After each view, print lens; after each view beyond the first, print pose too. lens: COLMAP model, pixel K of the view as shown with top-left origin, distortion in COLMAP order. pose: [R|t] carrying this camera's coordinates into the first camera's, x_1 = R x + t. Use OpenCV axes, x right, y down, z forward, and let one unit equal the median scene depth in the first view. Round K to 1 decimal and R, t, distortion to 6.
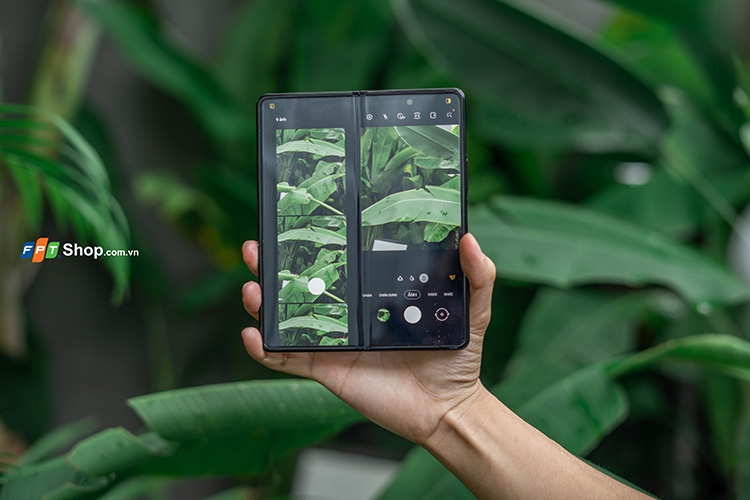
lens RADIAL K [[1079.3, 0, 375.0], [0, 1079.3, 250.0], [0, 0, 1]] dist [-0.038681, -0.026657]
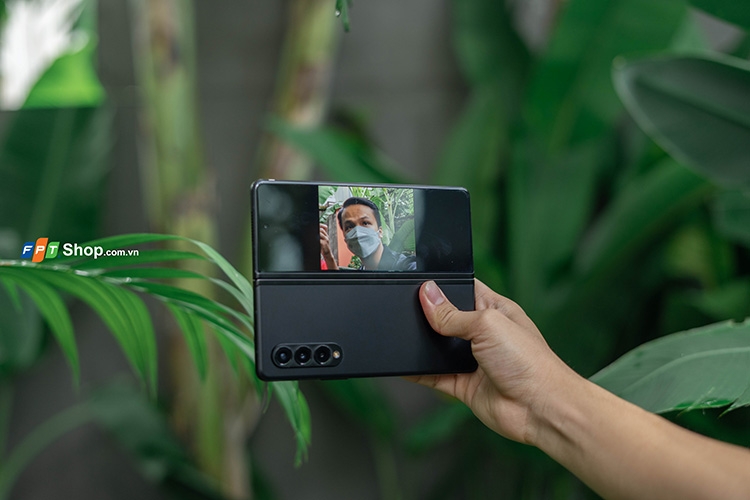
lens RADIAL K [[1079.3, 0, 375.0], [0, 1079.3, 250.0], [0, 0, 1]] dist [-0.038681, -0.026657]
pose [[0.975017, -0.070273, -0.210723, 0.004112], [0.045342, 0.991629, -0.120895, -0.013971], [0.217455, 0.108320, 0.970041, 0.202633]]
